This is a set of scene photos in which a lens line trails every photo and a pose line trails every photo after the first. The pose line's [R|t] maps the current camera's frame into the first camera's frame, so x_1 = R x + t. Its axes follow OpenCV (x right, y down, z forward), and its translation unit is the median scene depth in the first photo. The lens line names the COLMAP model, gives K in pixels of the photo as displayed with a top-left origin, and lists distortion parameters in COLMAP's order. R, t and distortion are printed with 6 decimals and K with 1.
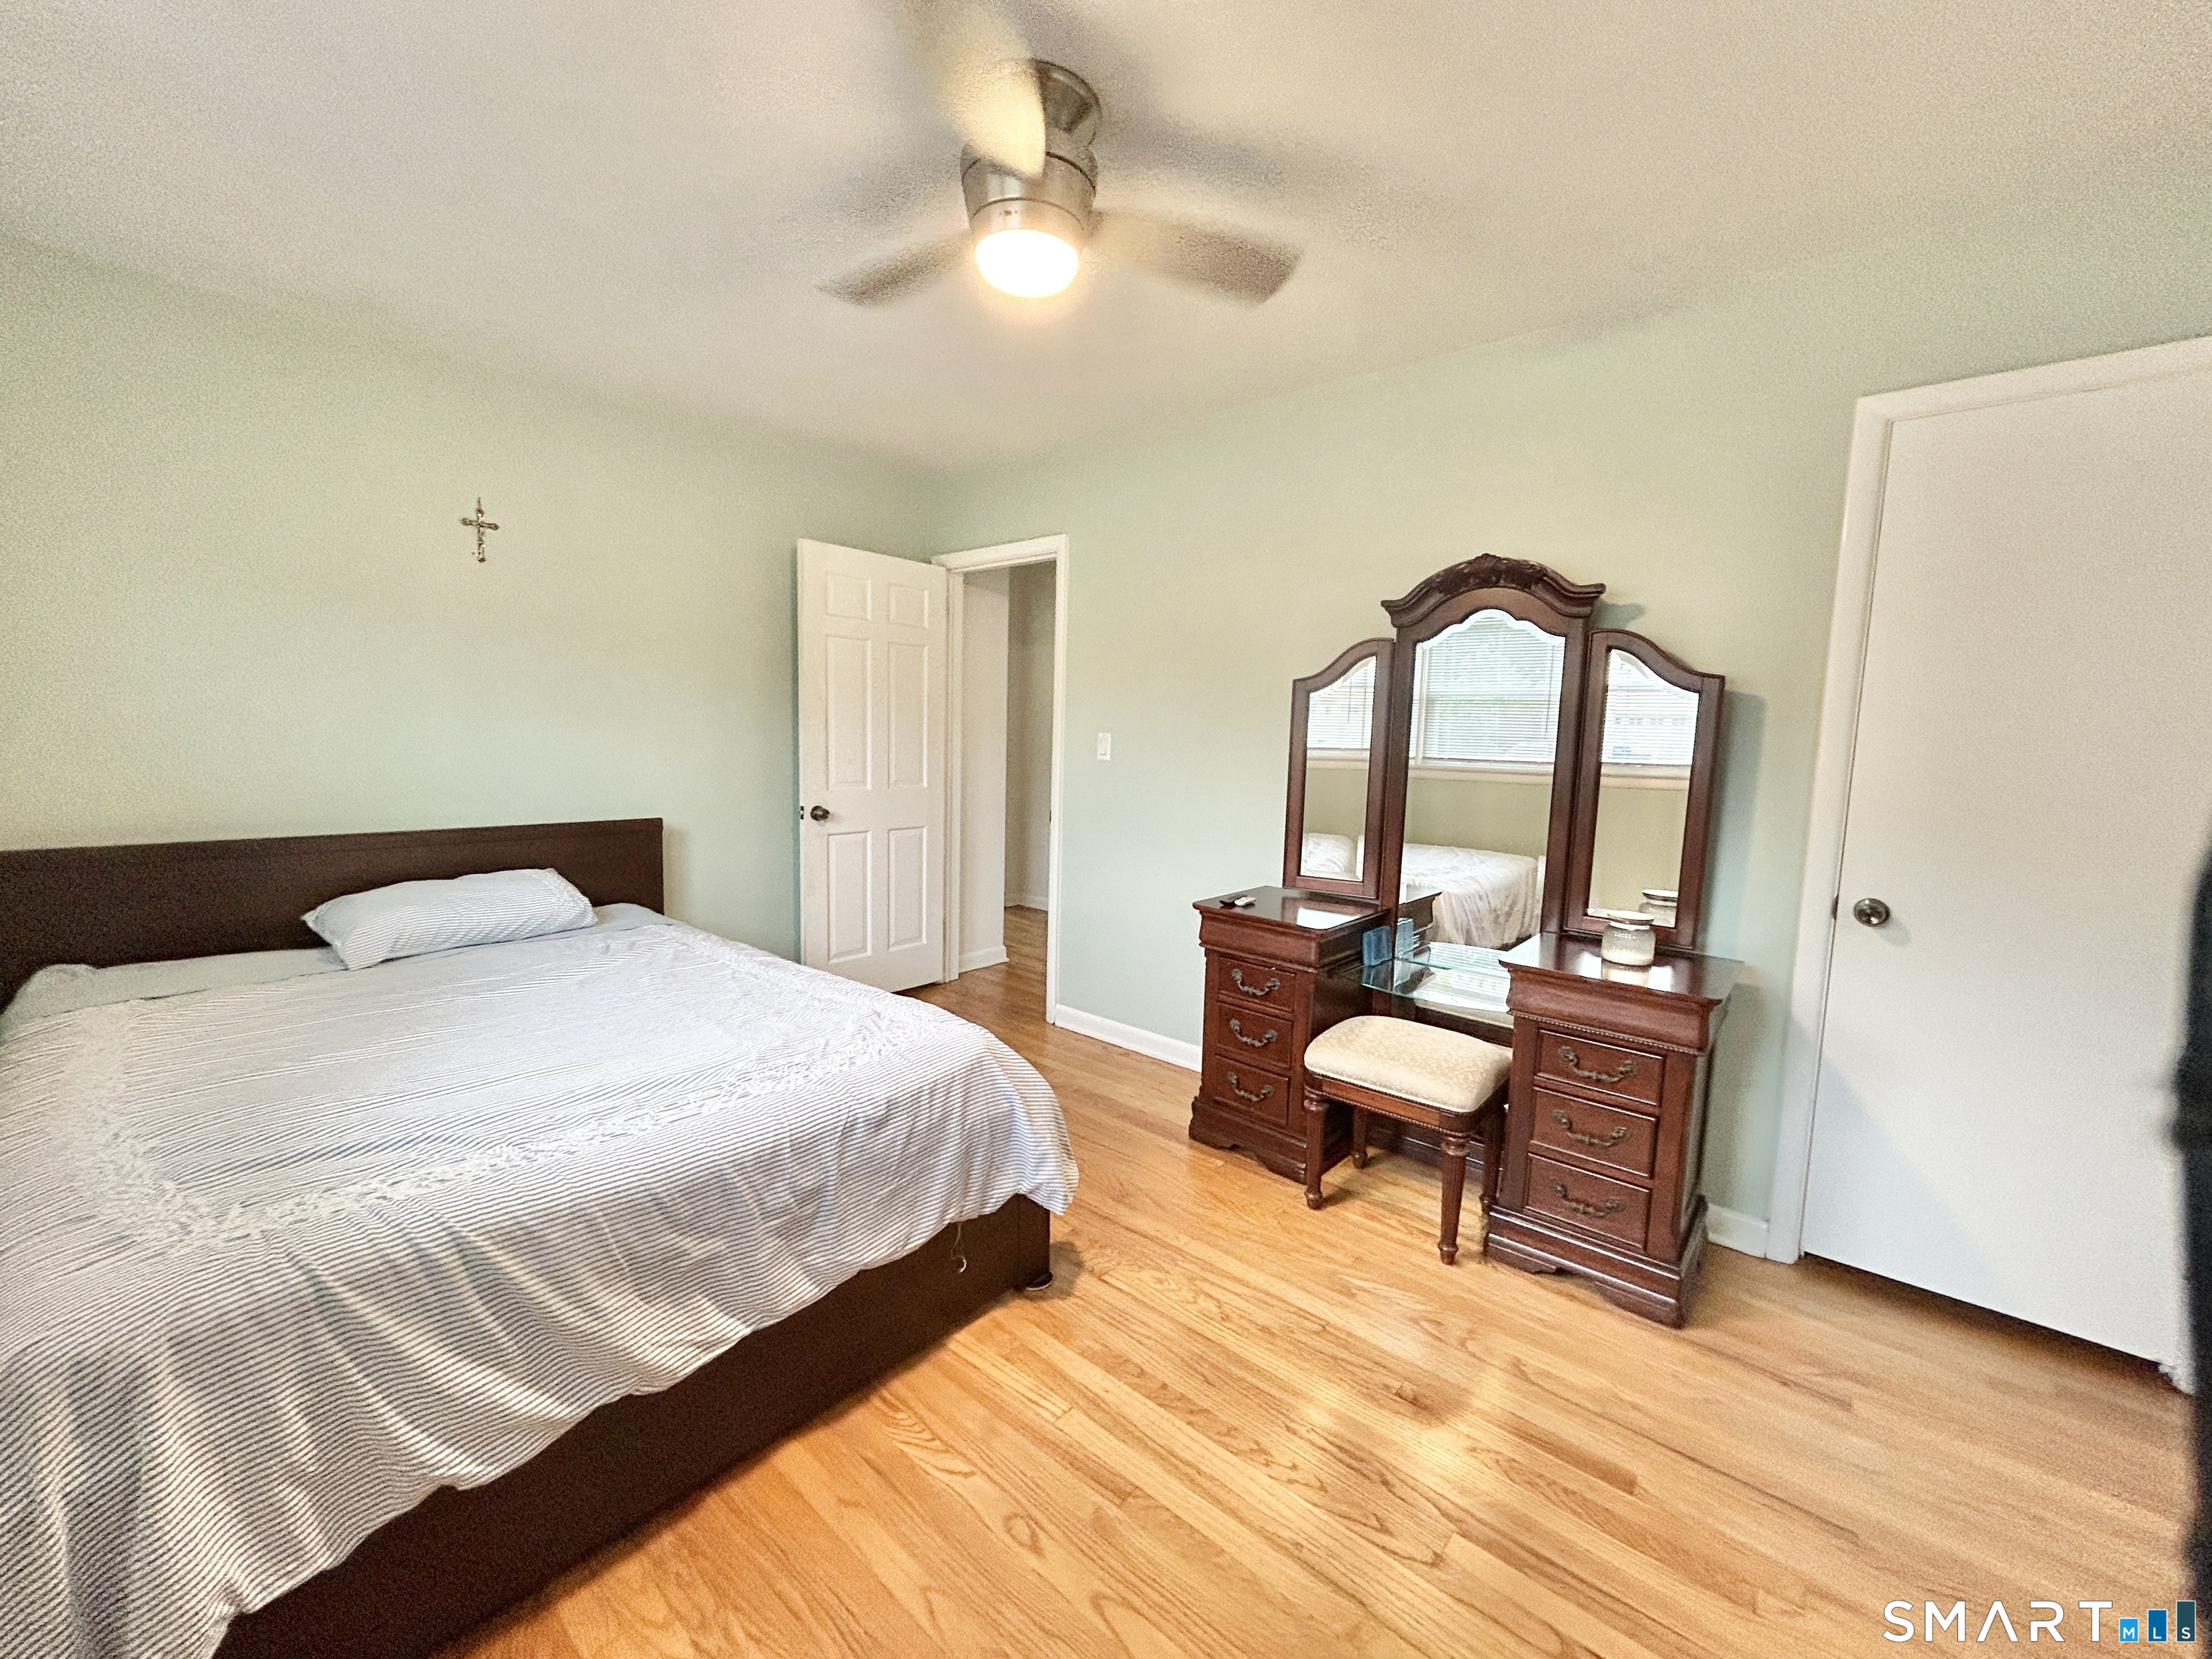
lens RADIAL K [[886.9, 0, 1101.1], [0, 886.9, 831.7], [0, 0, 1]] dist [-0.001803, 0.000139]
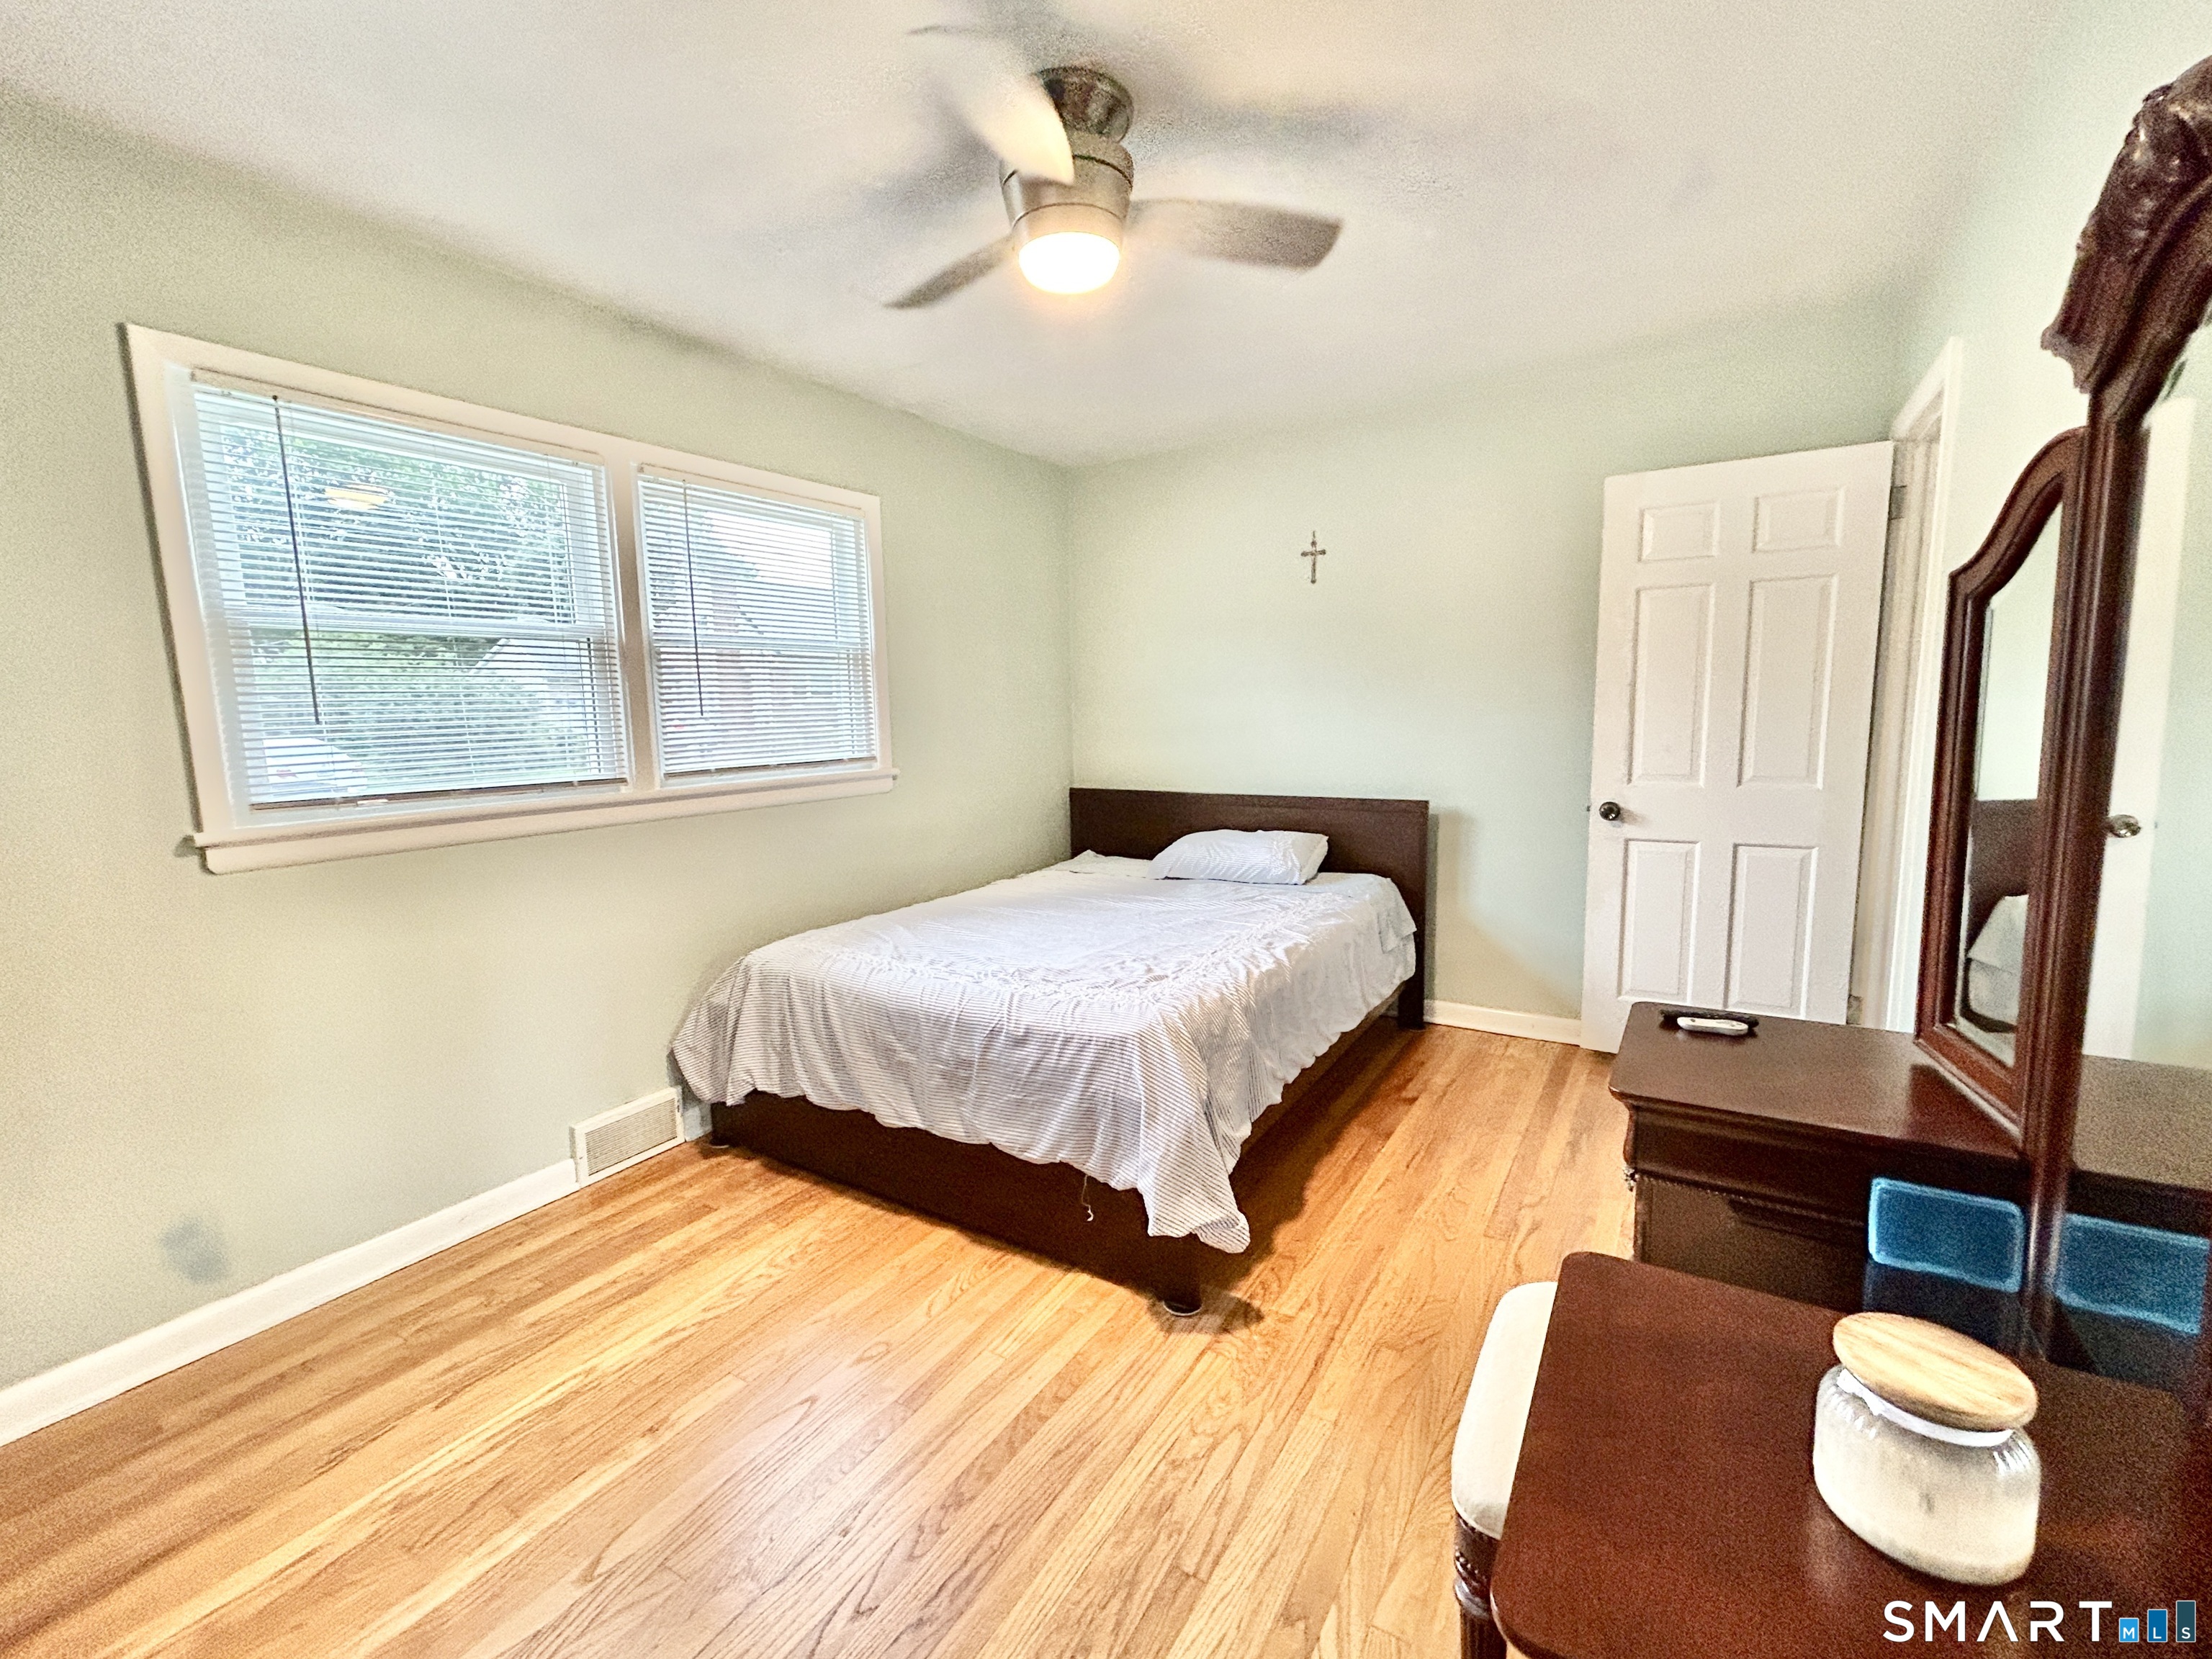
lens RADIAL K [[952.9, 0, 1101.5], [0, 952.9, 828.4], [0, 0, 1]] dist [-0.005186, 0.000048]
pose [[0.162053, 0.096839, -0.982019, 0.976184], [-0.084535, 0.992877, 0.083959, -0.080445], [0.983154, 0.069409, 0.169085, 0.818310]]
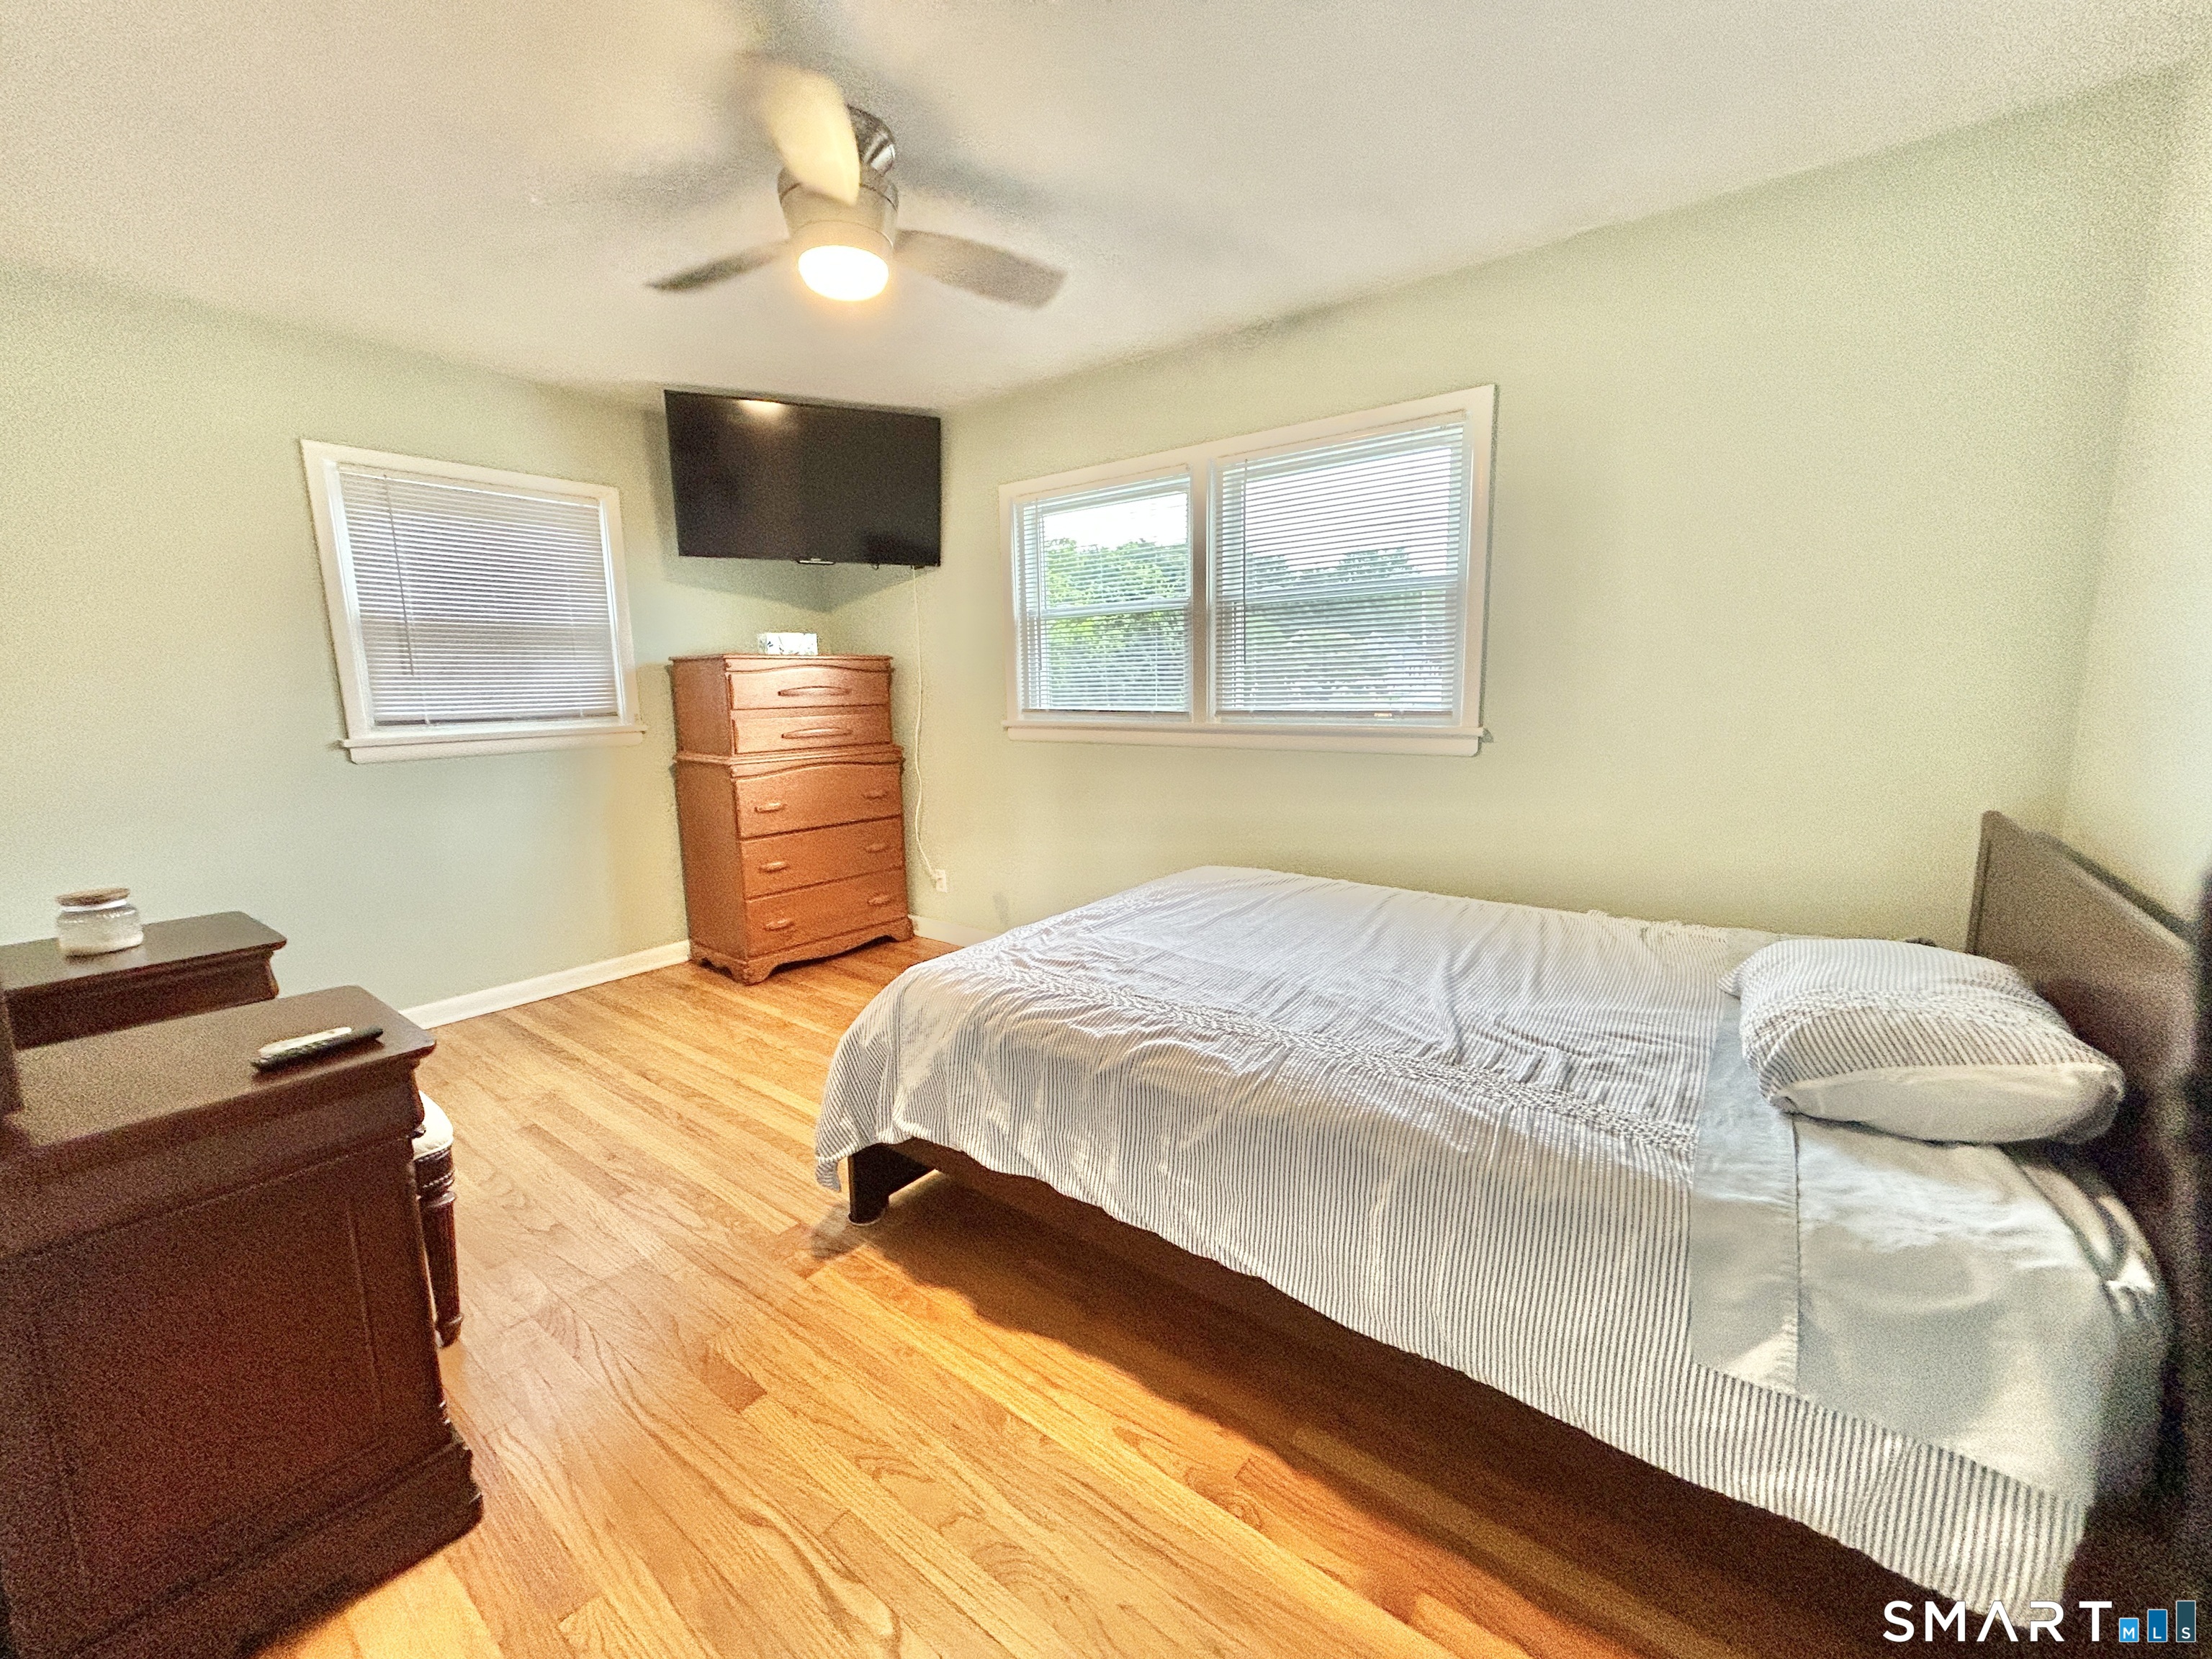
lens RADIAL K [[886.9, 0, 1101.9], [0, 886.9, 826.6], [0, 0, 1]] dist [-0.001803, 0.000139]
pose [[-0.997263, 0.006393, -0.073661, -0.313936], [-0.013733, 0.962903, 0.269498, -0.236973], [0.072652, 0.269772, -0.960180, 2.164748]]
